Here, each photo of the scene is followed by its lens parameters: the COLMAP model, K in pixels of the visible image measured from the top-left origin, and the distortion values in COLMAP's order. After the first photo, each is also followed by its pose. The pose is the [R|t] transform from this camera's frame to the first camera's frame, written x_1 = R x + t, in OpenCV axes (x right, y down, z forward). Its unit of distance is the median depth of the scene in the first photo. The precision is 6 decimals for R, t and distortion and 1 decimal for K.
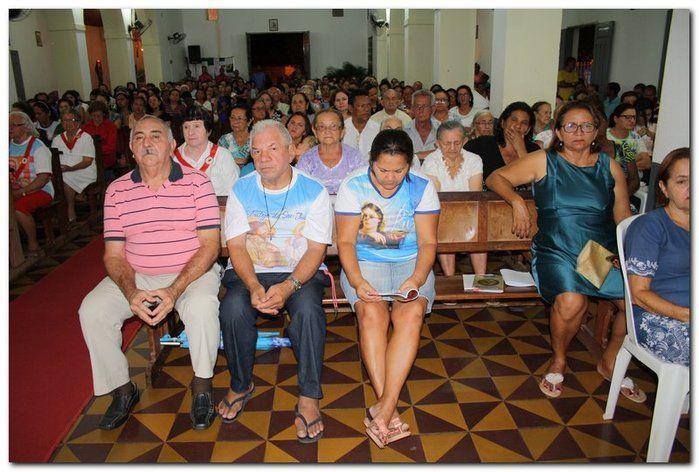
lens RADIAL K [[574.2, 0, 347.6], [0, 574.2, 245.9], [0, 0, 1]] dist [-0.145634, 0.121582]
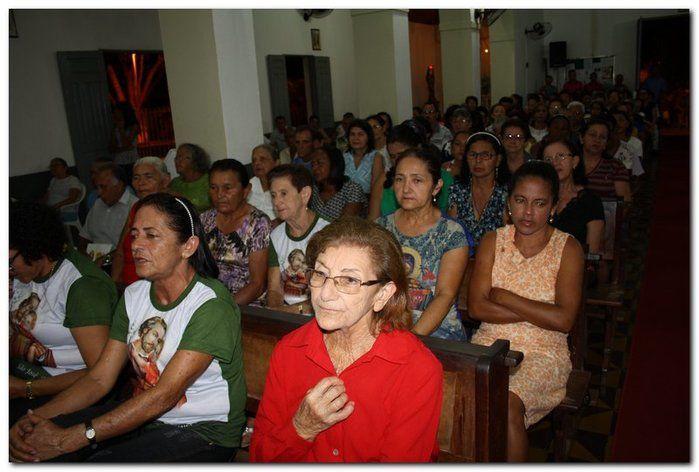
lens RADIAL K [[574.2, 0, 347.6], [0, 574.2, 245.9], [0, 0, 1]] dist [-0.145634, 0.121582]
pose [[0.850432, 0.095138, -0.517411, -0.596831], [-0.102233, 0.994650, 0.014855, -0.439058], [0.516056, 0.040264, 0.855608, 1.419321]]
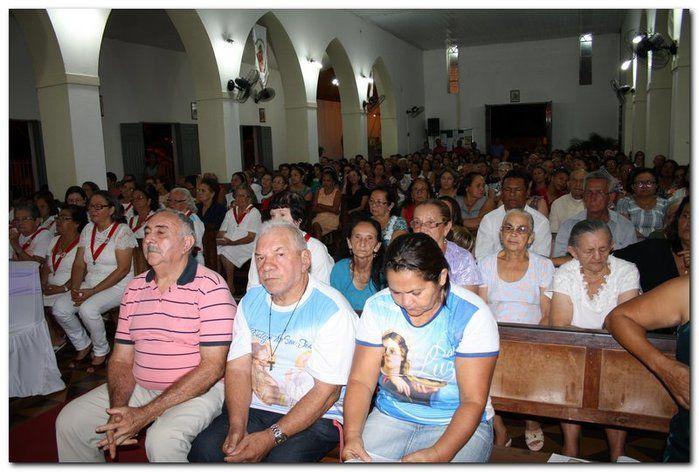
lens RADIAL K [[574.2, 0, 347.6], [0, 574.2, 245.9], [0, 0, 1]] dist [-0.145634, 0.121582]
pose [[0.902391, 0.053353, -0.427602, 0.202970], [-0.103627, 0.990054, -0.095158, -0.080194], [0.418272, 0.130181, 0.898945, 0.213816]]
